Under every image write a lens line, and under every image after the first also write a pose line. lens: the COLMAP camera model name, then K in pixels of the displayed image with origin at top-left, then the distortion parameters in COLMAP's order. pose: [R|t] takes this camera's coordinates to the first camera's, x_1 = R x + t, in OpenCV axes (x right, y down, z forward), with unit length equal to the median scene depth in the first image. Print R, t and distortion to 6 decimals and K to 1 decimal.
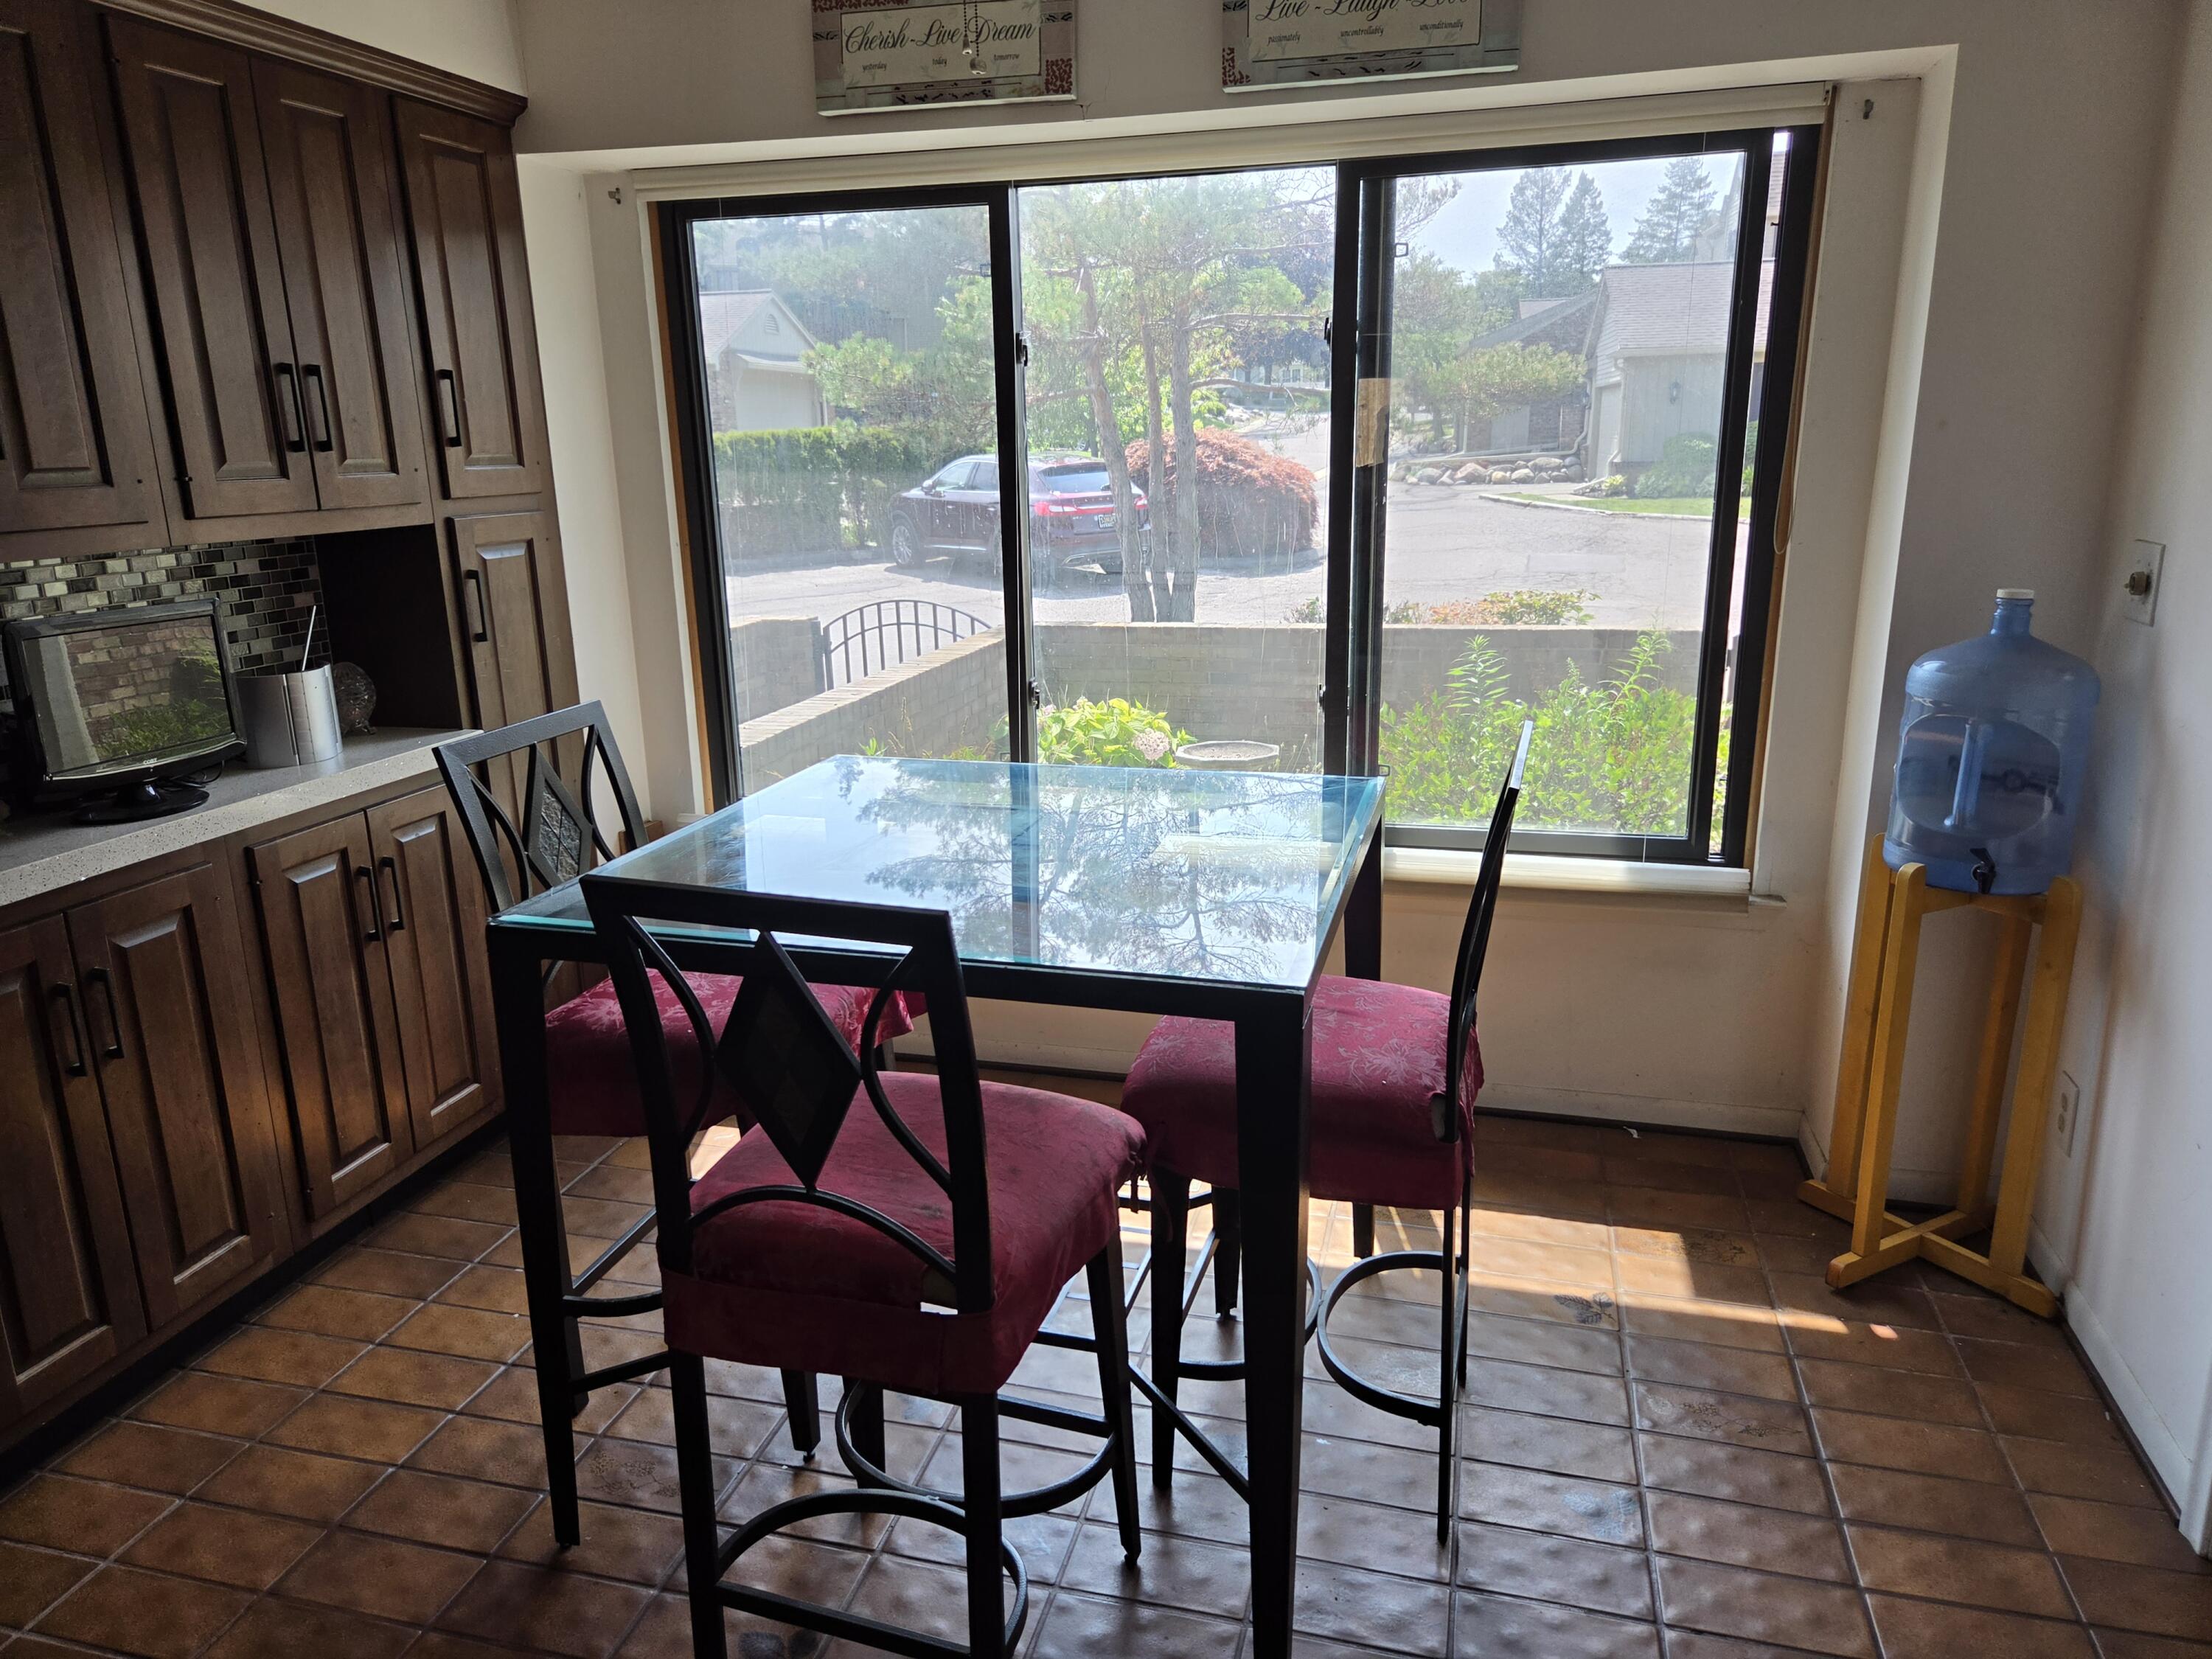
lens RADIAL K [[1491.6, 0, 1113.8], [0, 1491.6, 820.3], [0, 0, 1]] dist [0.070977, -0.057123]
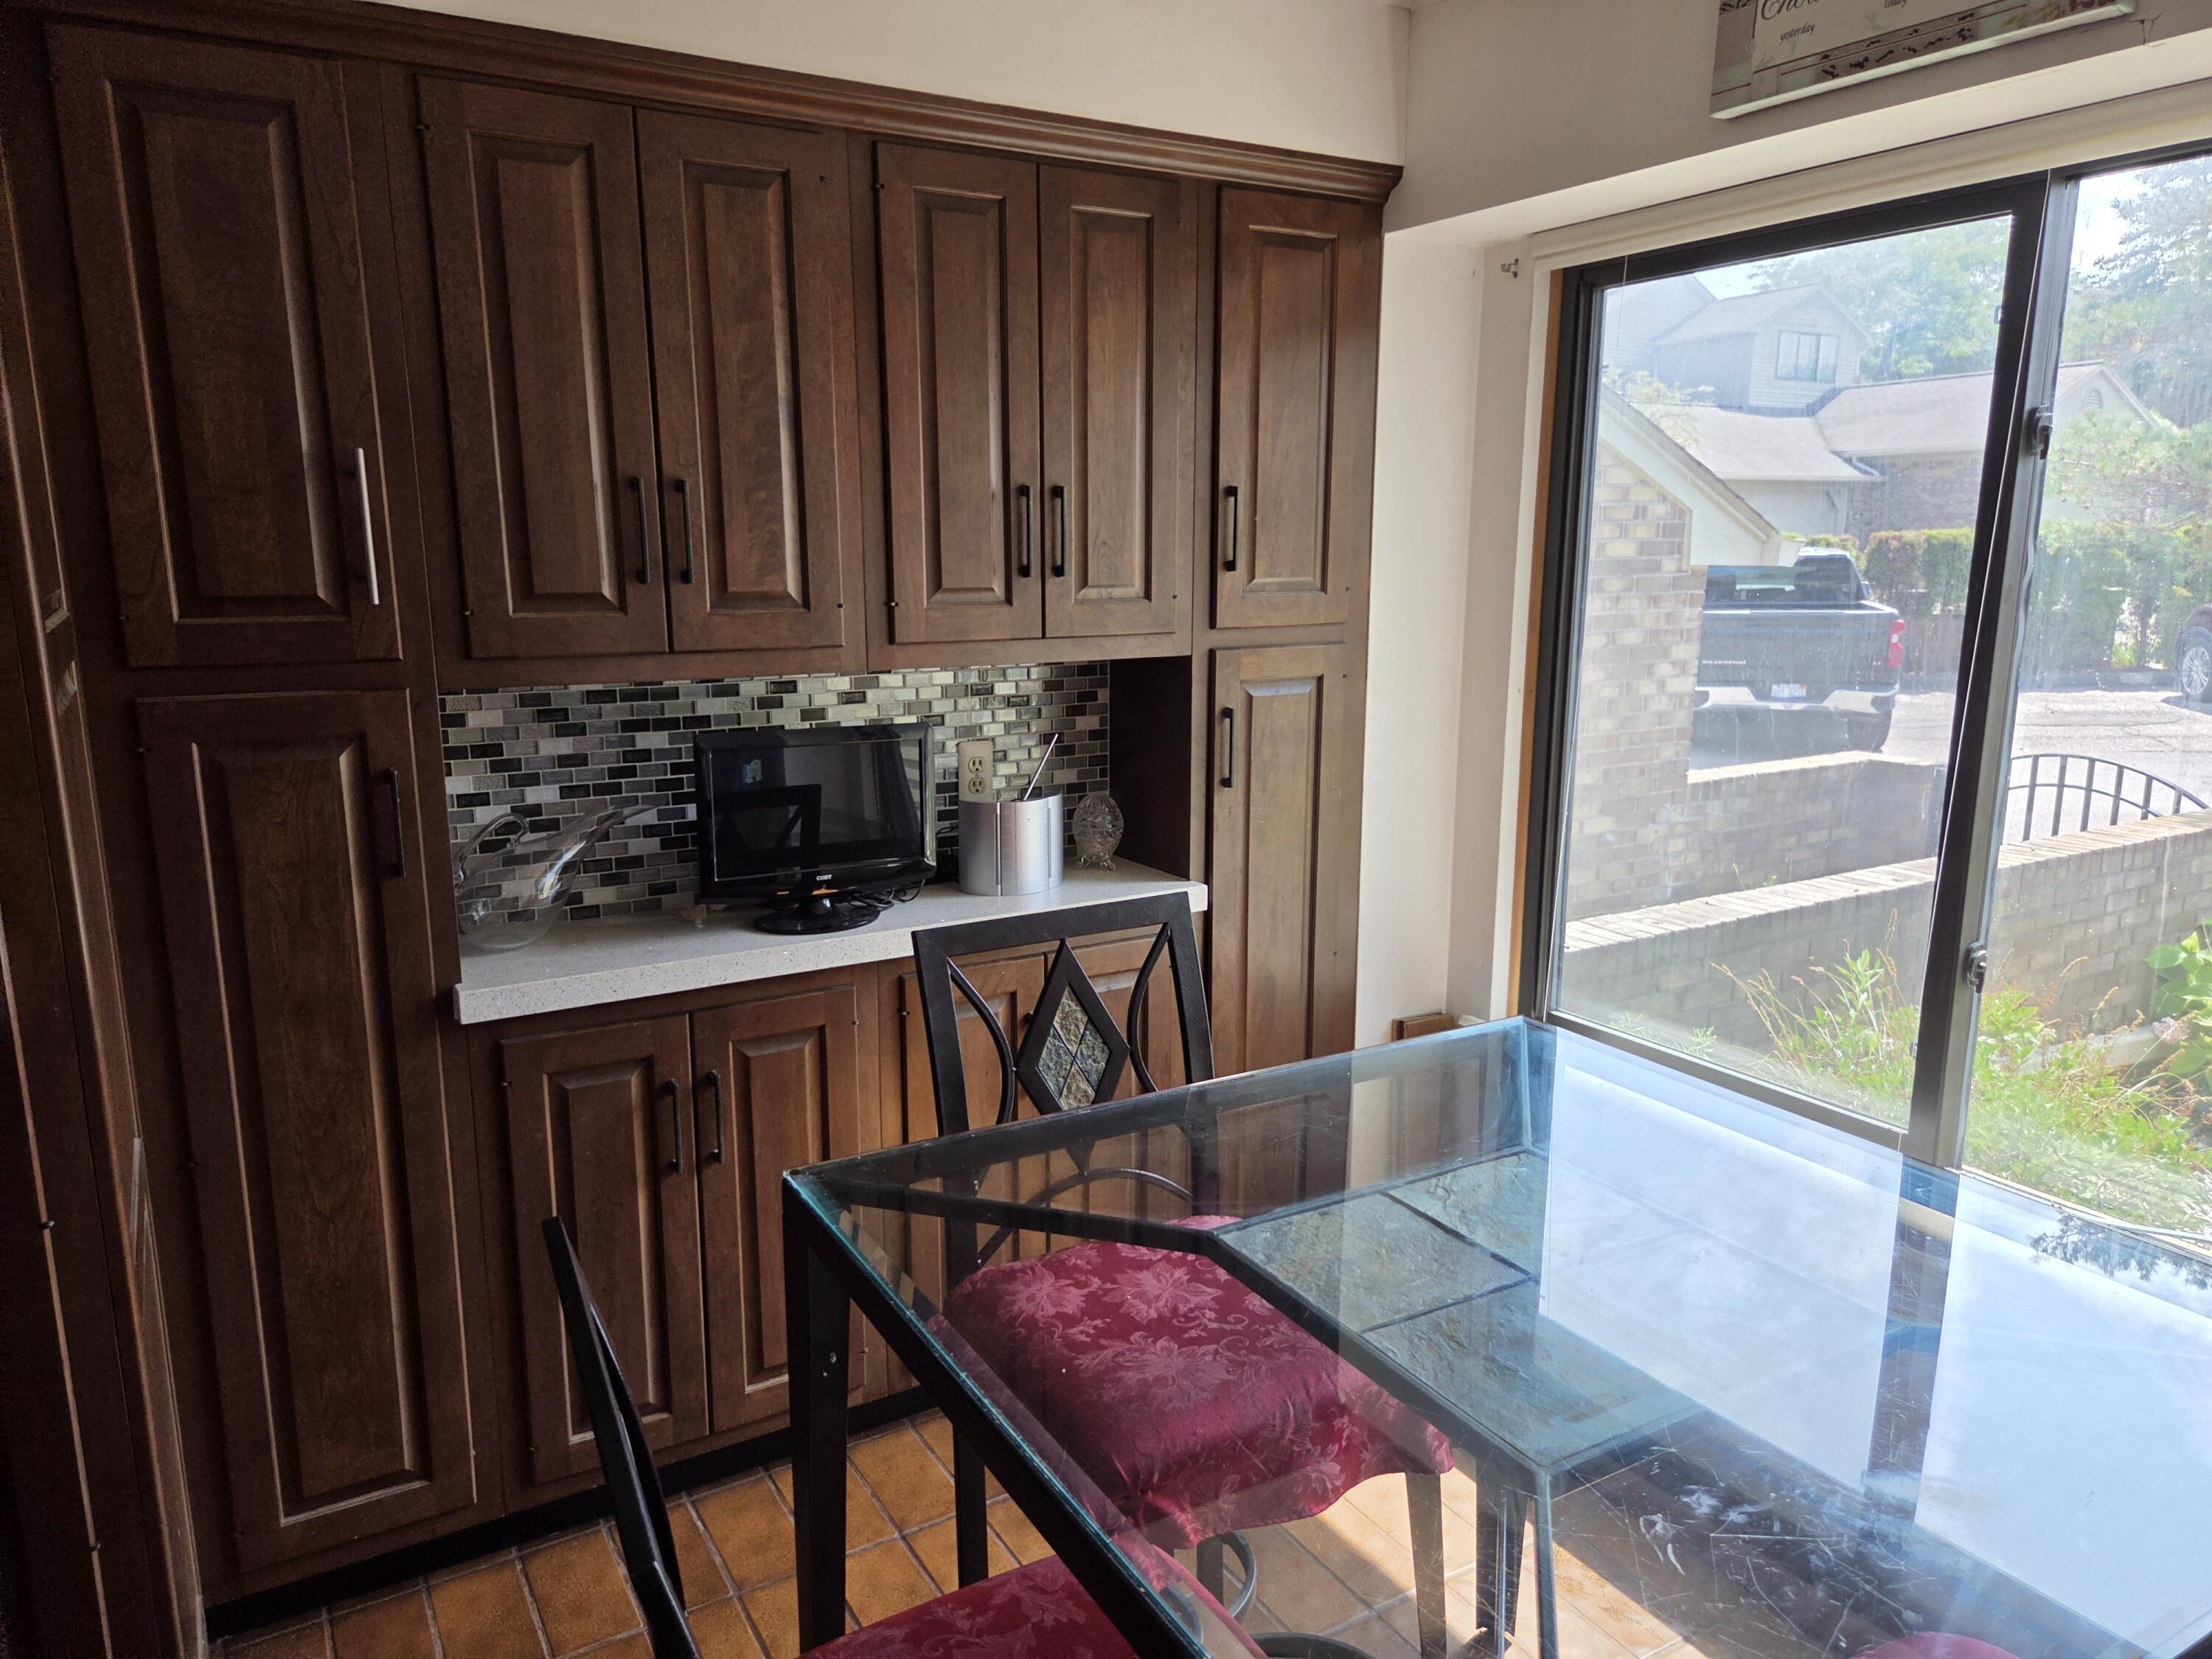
lens RADIAL K [[1491.6, 0, 1099.6], [0, 1491.6, 842.1], [0, 0, 1]] dist [0.070977, -0.057123]
pose [[0.703546, 0.159900, -0.692427, 0.145289], [-0.189649, 0.981266, 0.033907, -0.105652], [0.684877, 0.107463, 0.720691, 0.329276]]
